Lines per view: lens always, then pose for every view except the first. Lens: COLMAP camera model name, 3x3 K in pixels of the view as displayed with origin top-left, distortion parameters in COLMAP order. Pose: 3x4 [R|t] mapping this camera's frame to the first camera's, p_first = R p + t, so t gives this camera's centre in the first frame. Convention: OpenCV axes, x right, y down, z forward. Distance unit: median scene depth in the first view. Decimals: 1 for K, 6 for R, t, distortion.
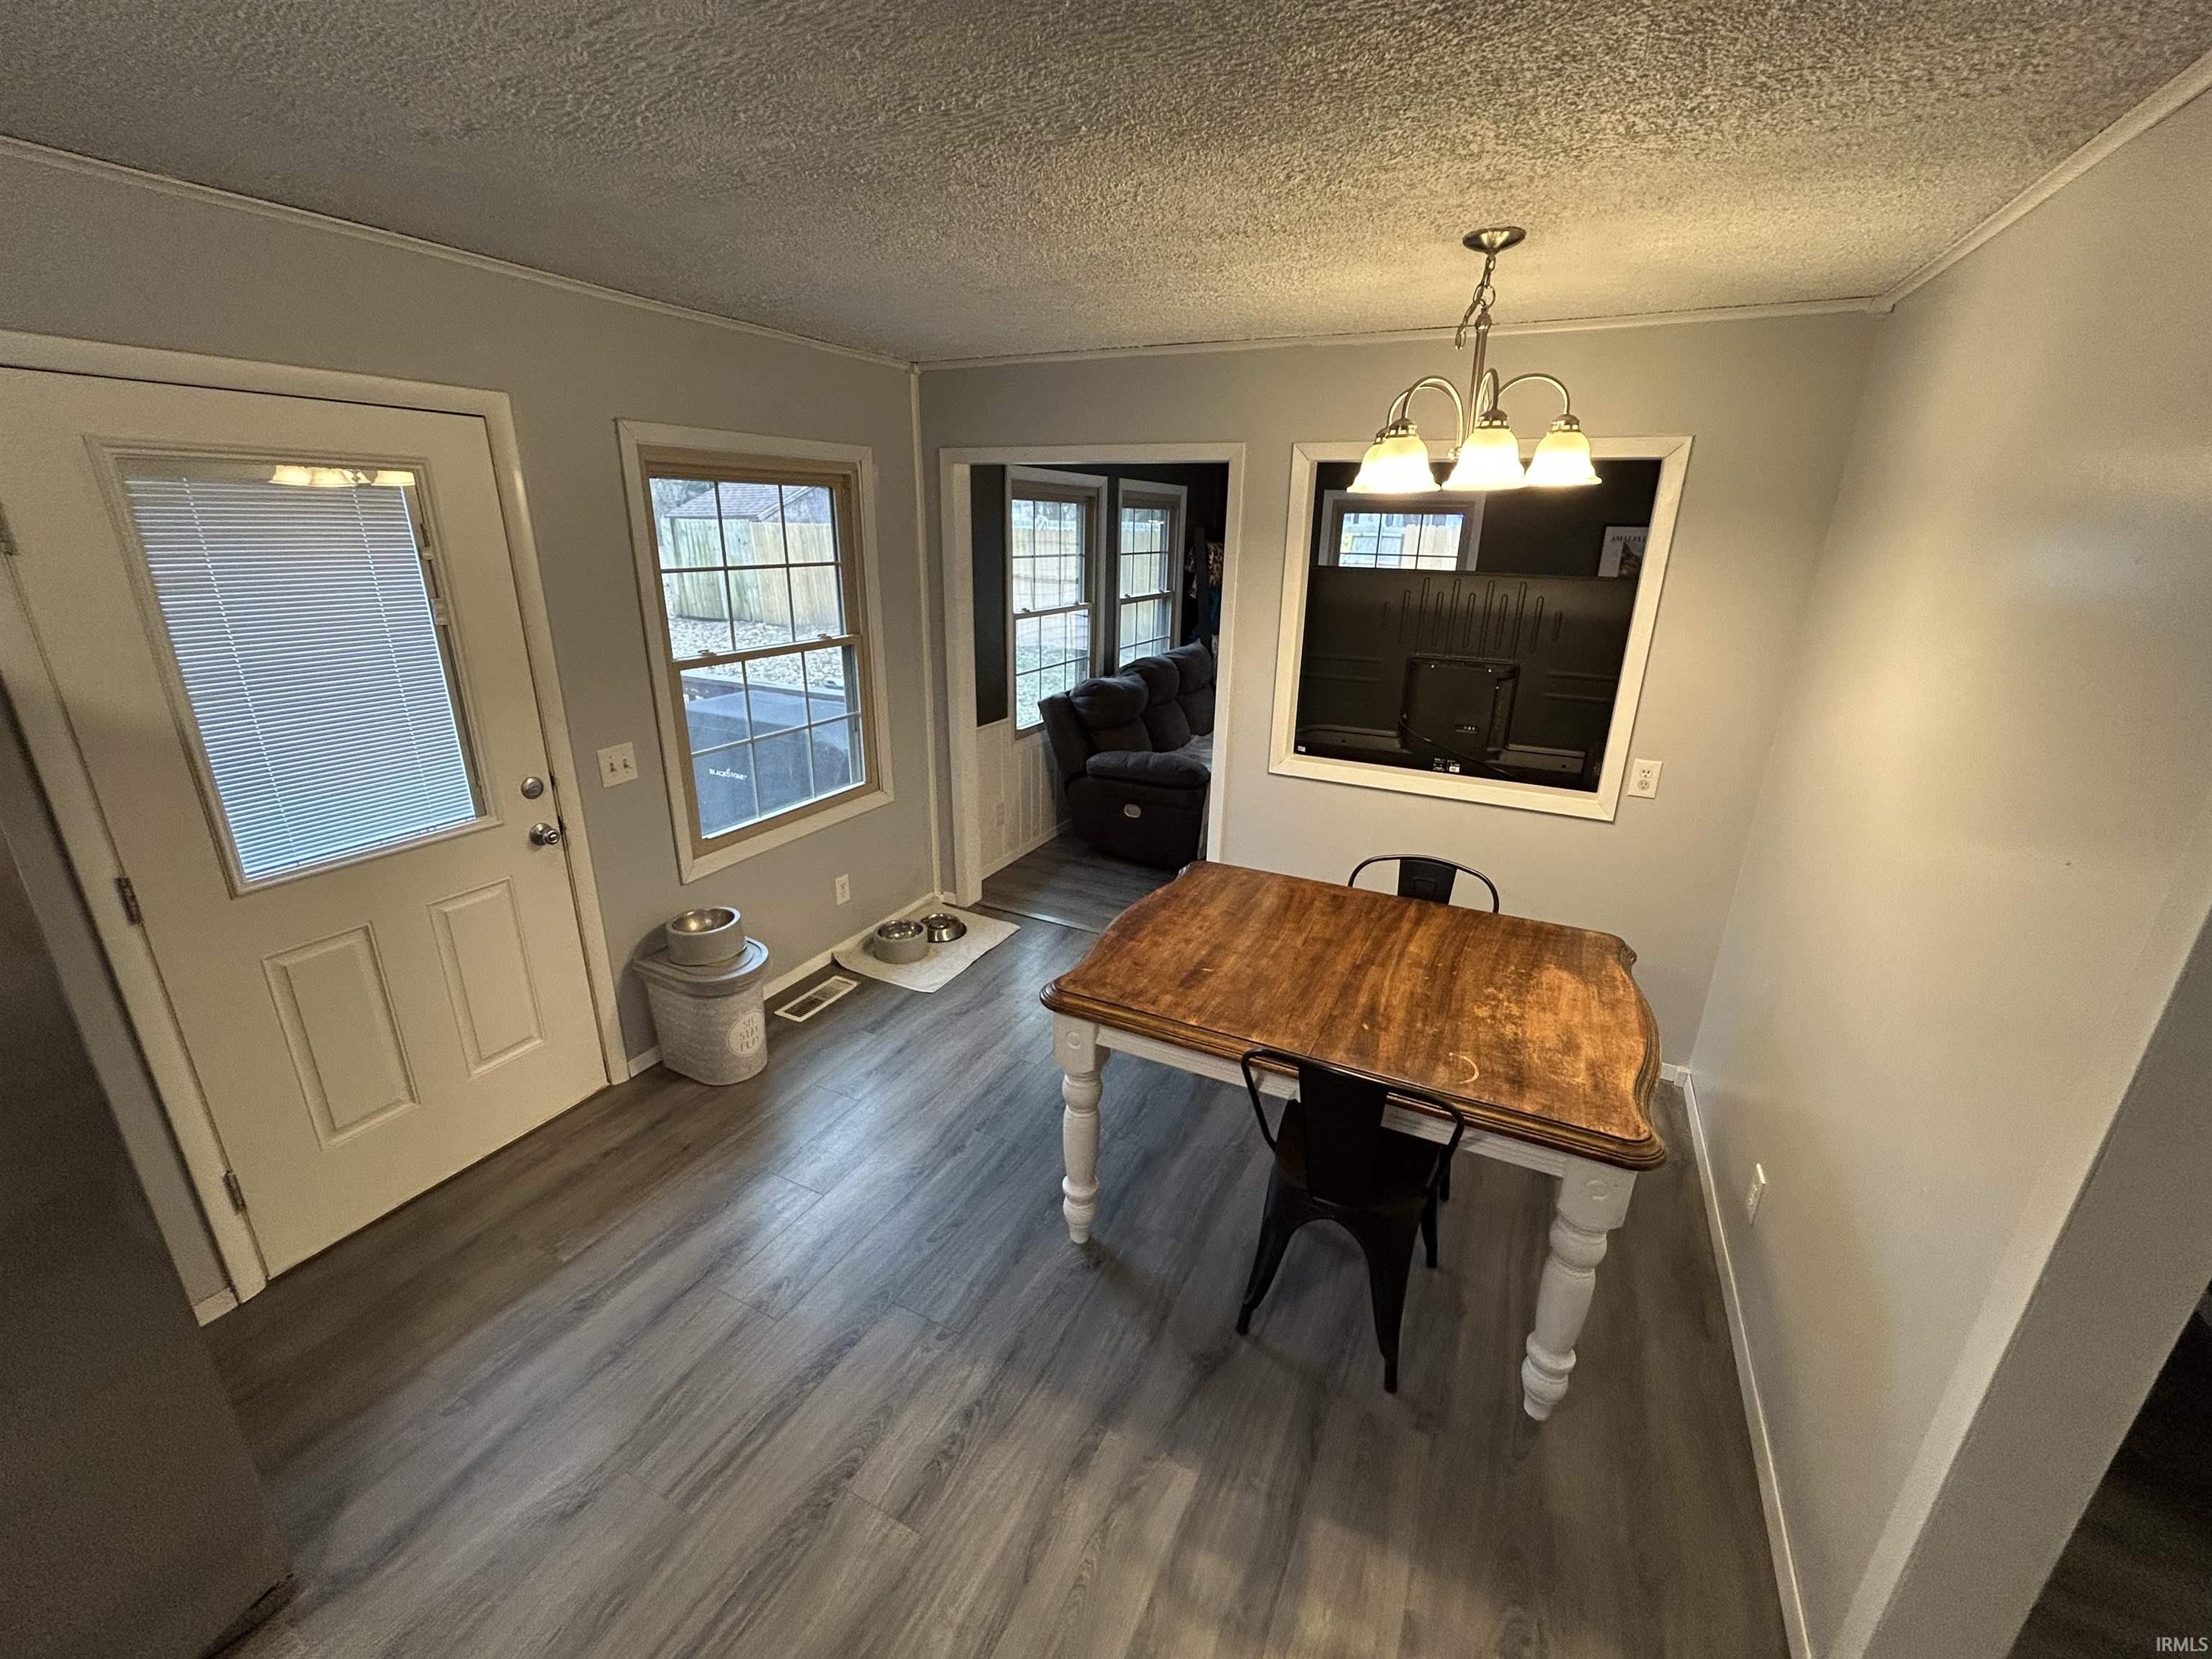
lens RADIAL K [[903.2, 0, 1101.0], [0, 903.2, 829.8], [0, 0, 1]] dist [-0.000176, 0.002432]
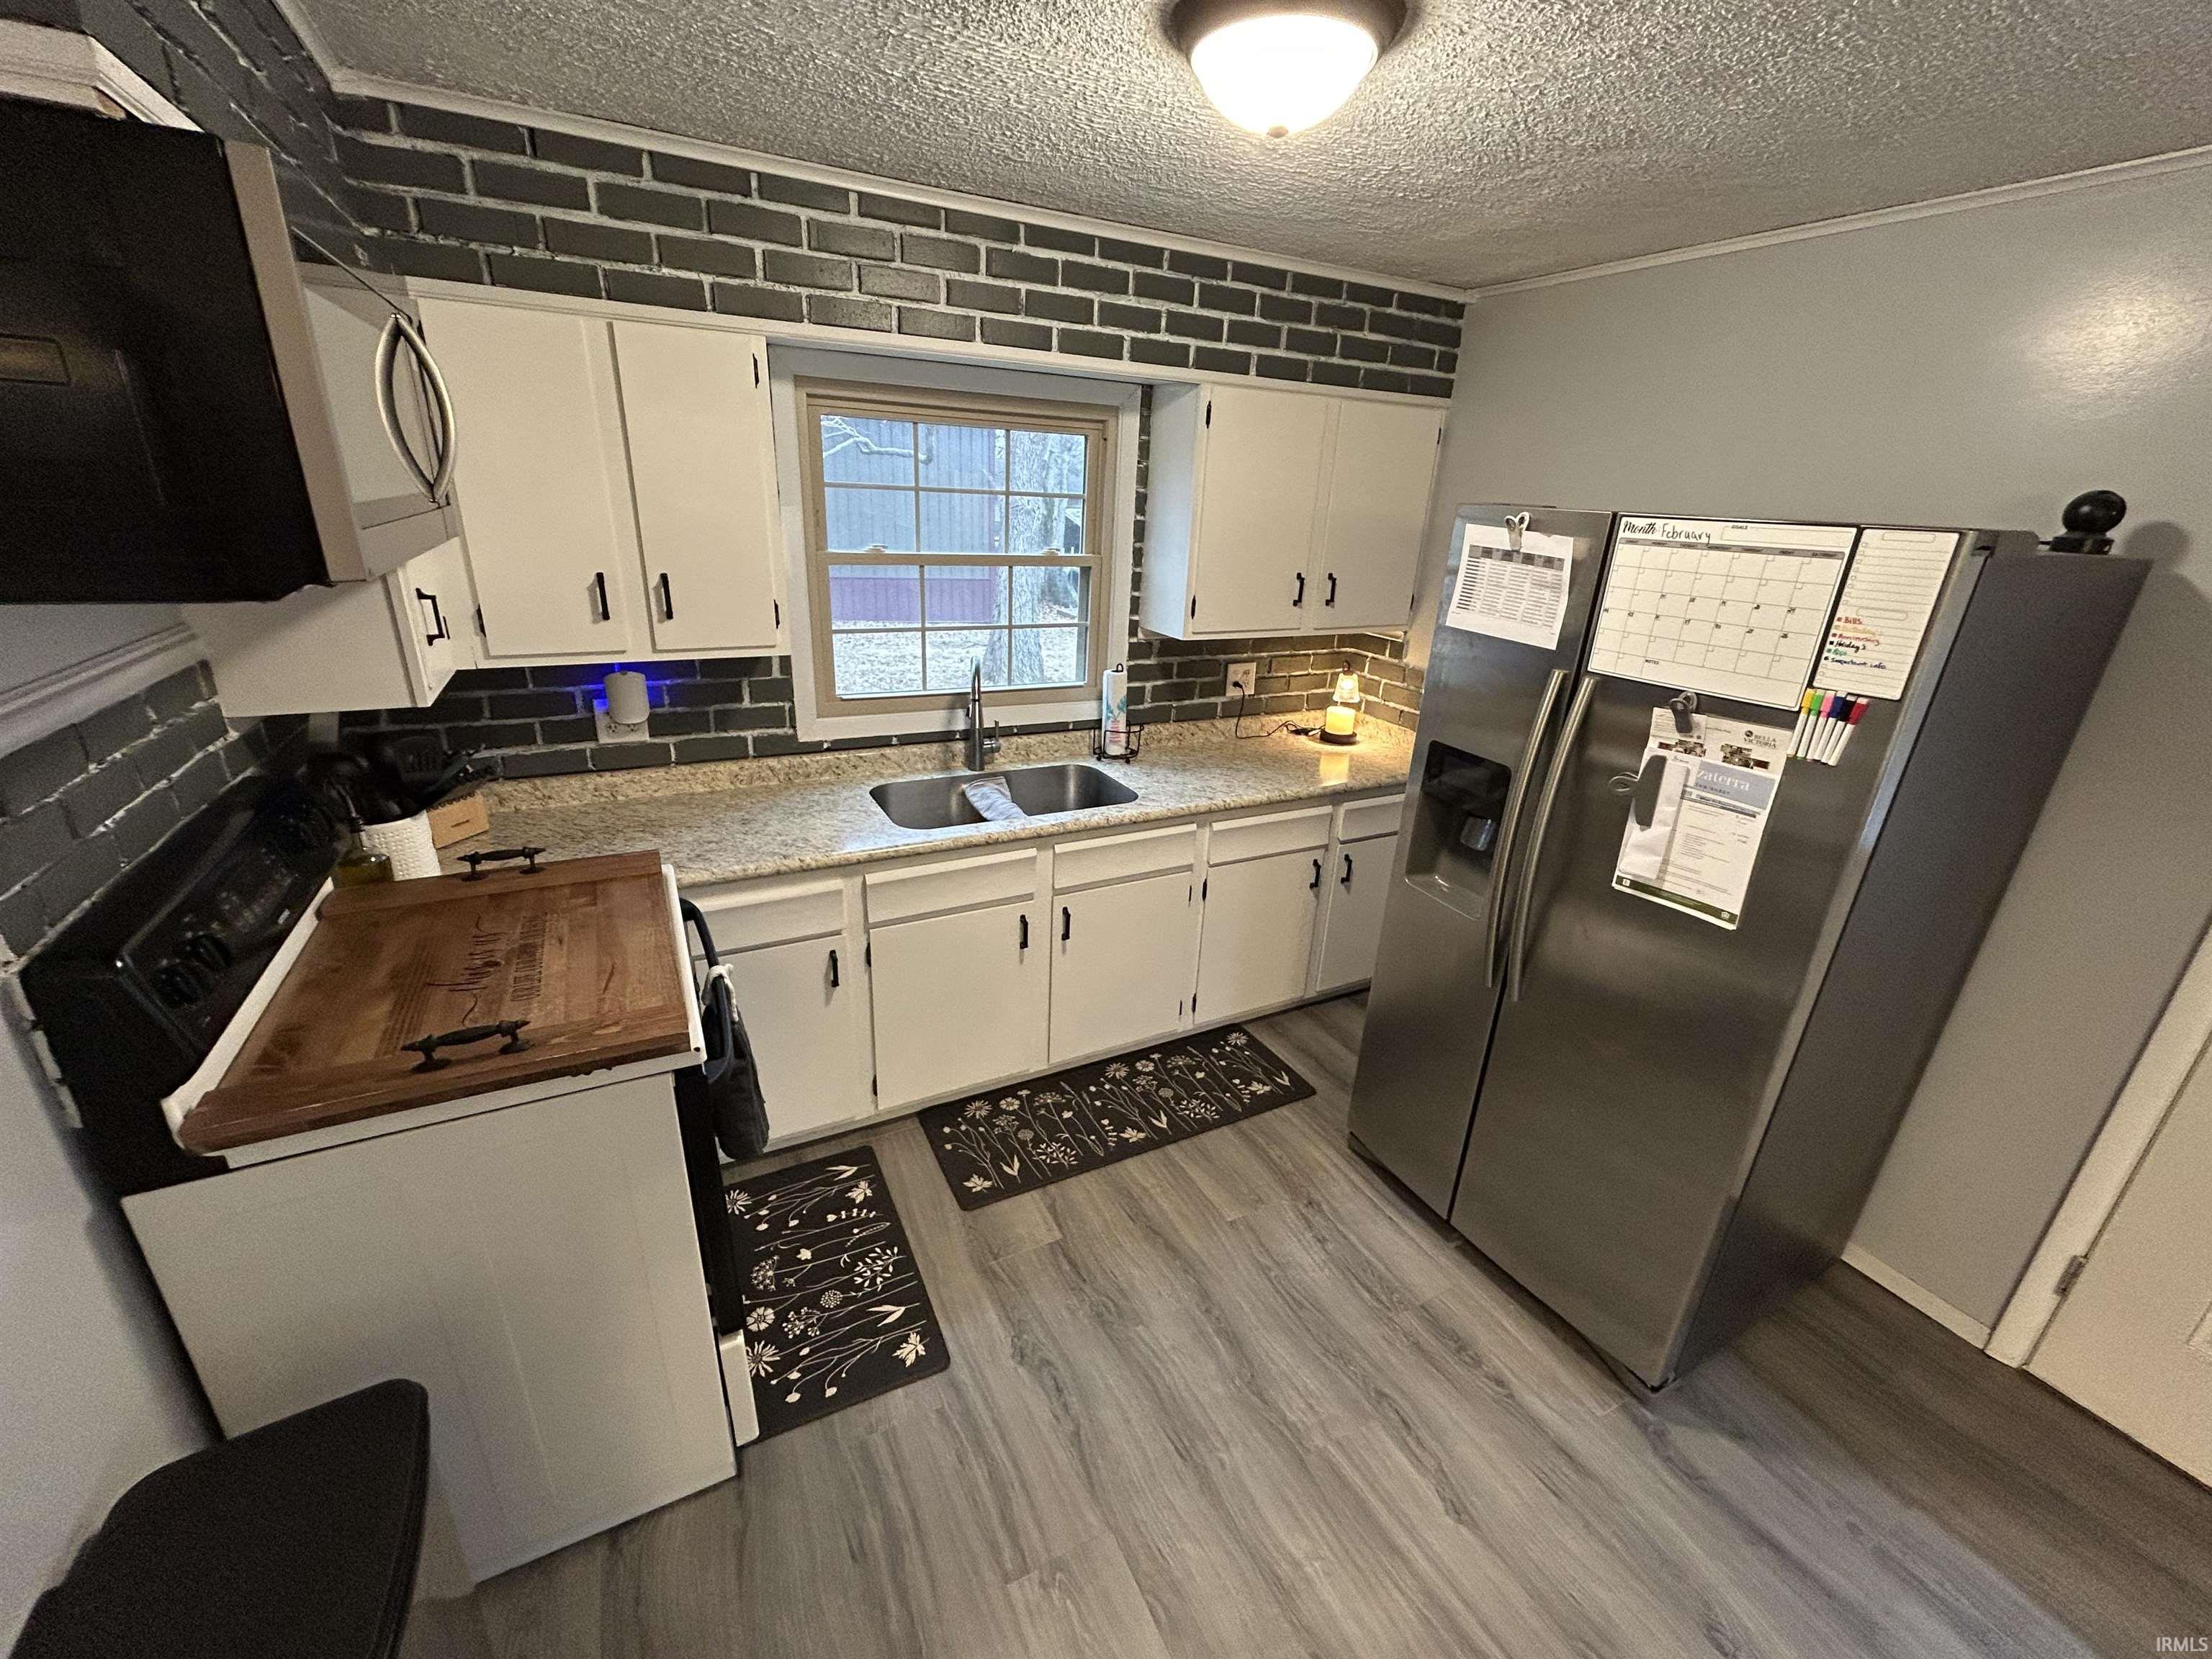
lens RADIAL K [[903.2, 0, 1101.0], [0, 903.2, 829.8], [0, 0, 1]] dist [-0.000176, 0.002432]
pose [[-0.589571, 0.250110, -0.768018, 0.196855], [-0.312829, 0.805934, 0.502602, -0.108713], [0.744677, 0.536577, -0.396914, 0.393781]]
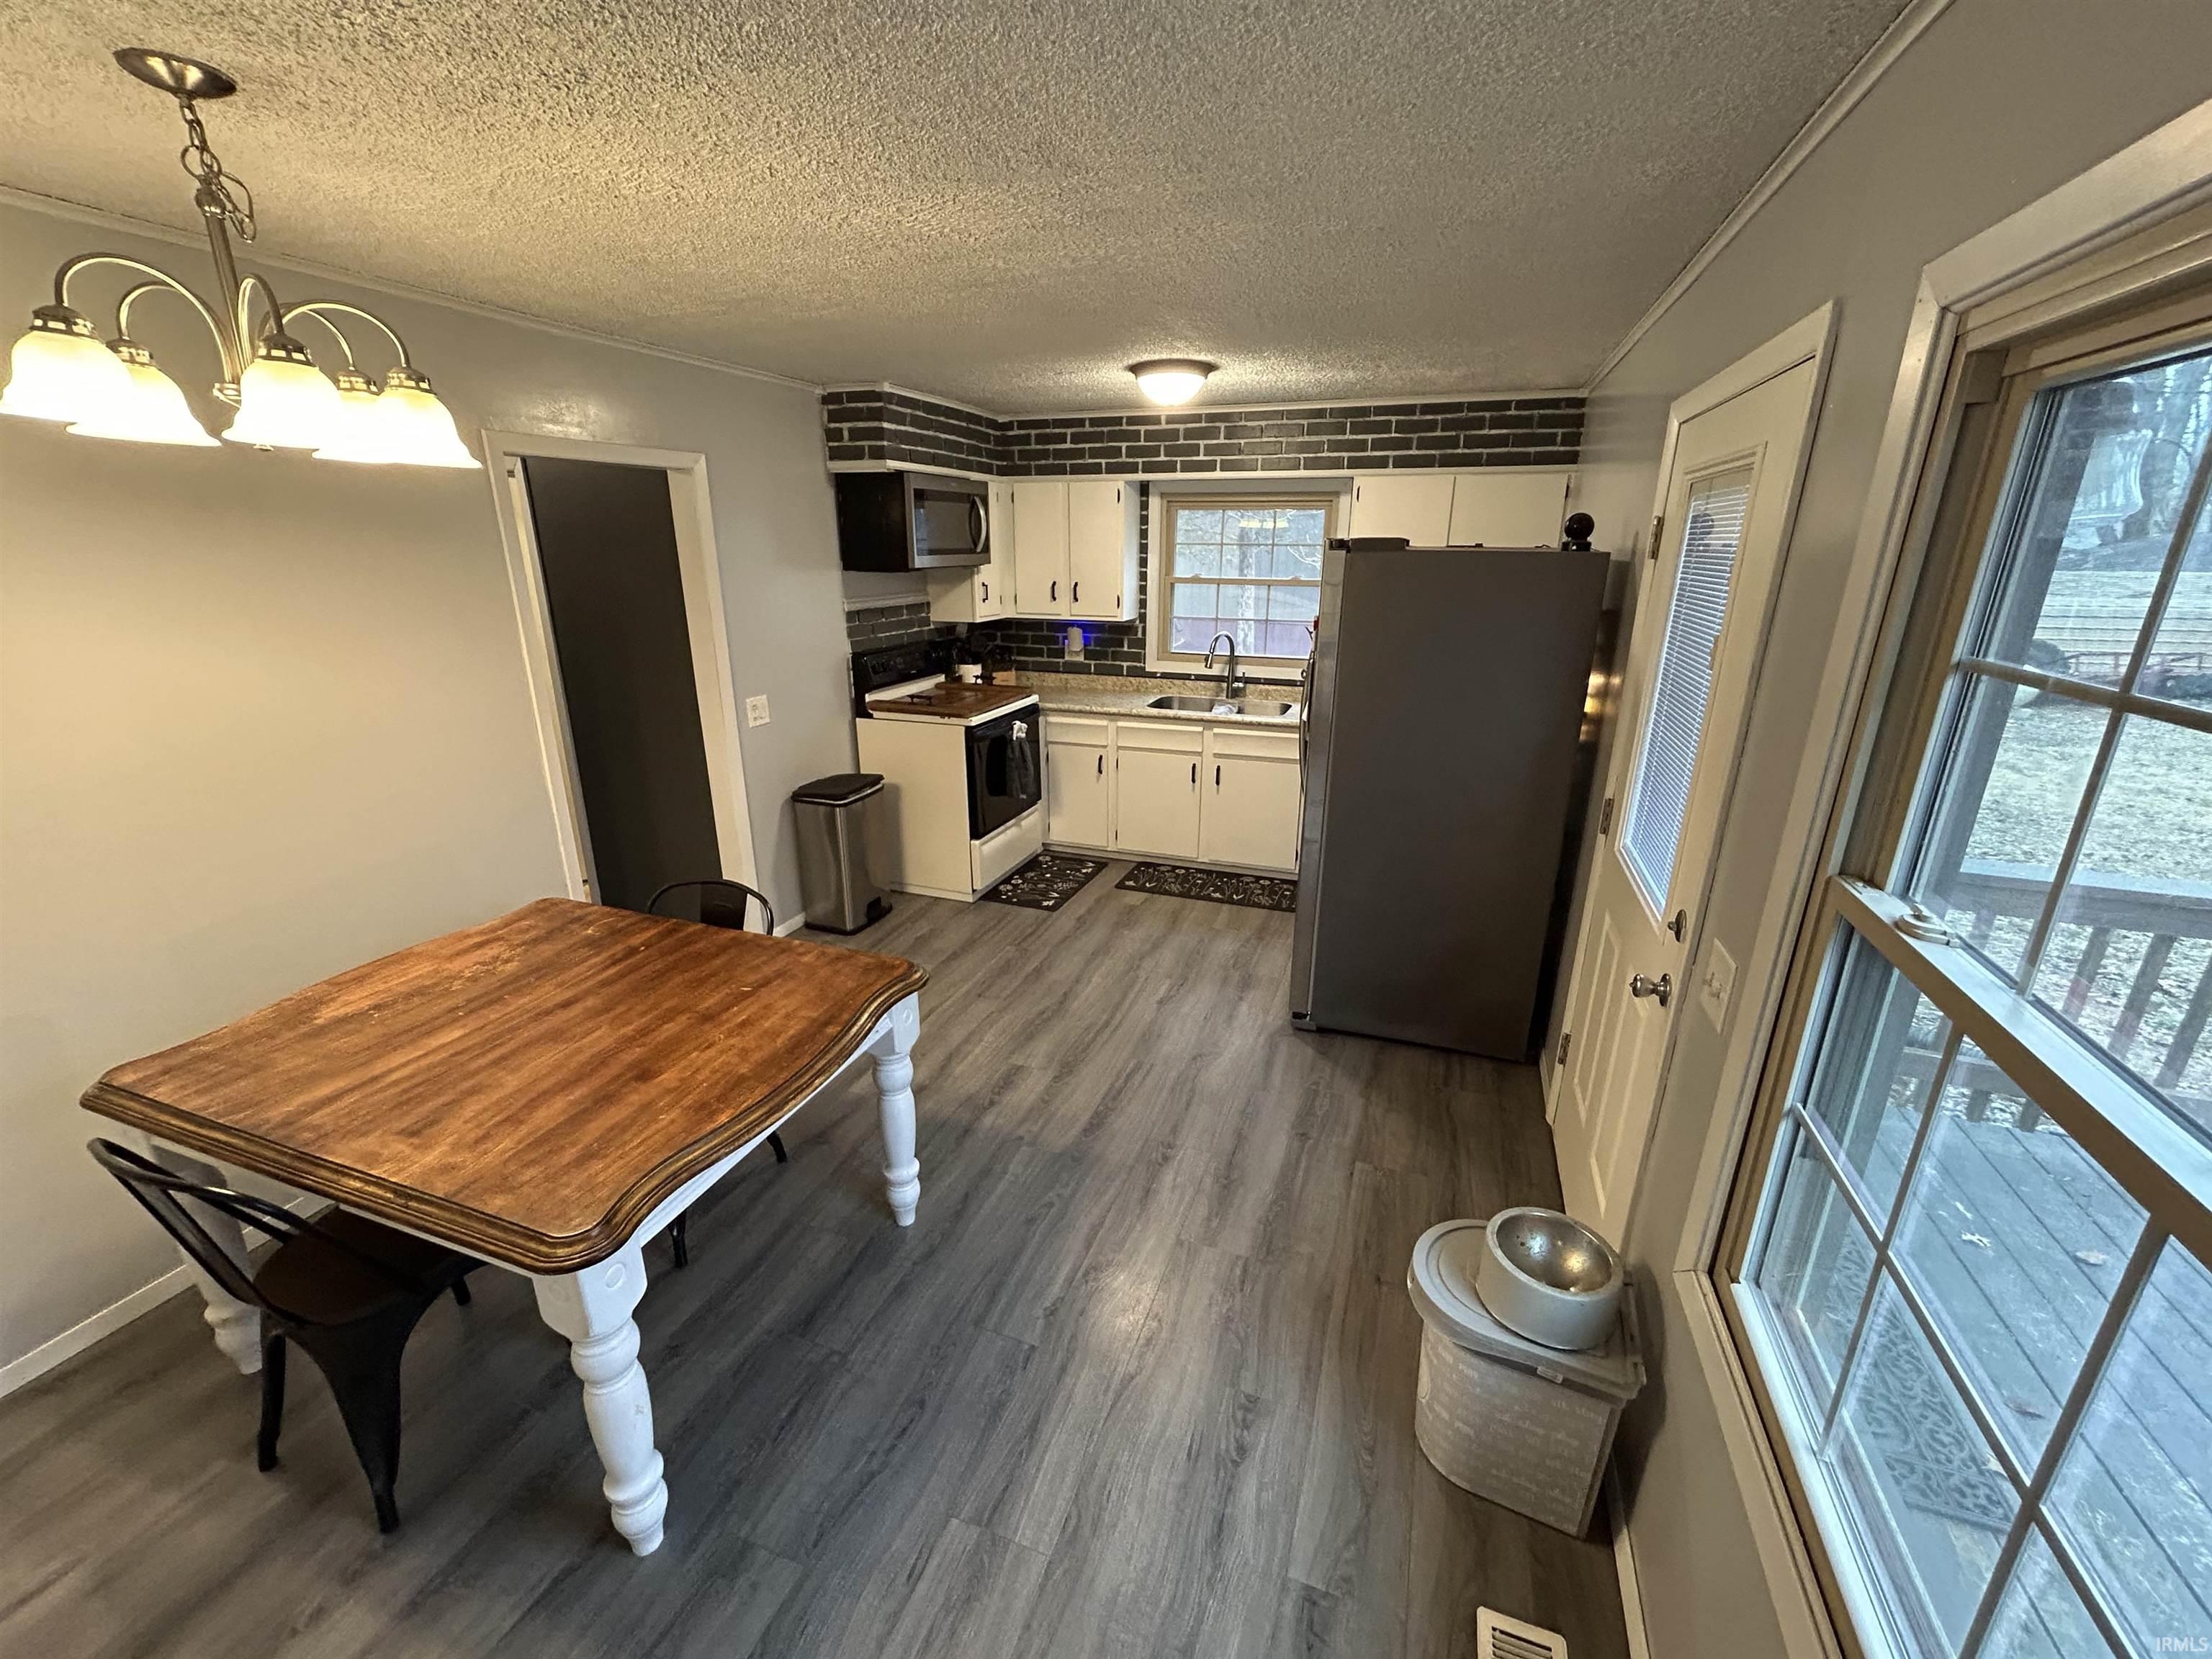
lens RADIAL K [[900.2, 0, 1096.7], [0, 900.2, 835.1], [0, 0, 1]] dist [-0.000615, 0.000339]
pose [[-0.994845, 0.013427, -0.100510, -0.158344], [-0.050155, 0.796309, 0.602807, -0.578763], [0.088131, 0.604741, -0.791531, 1.753781]]
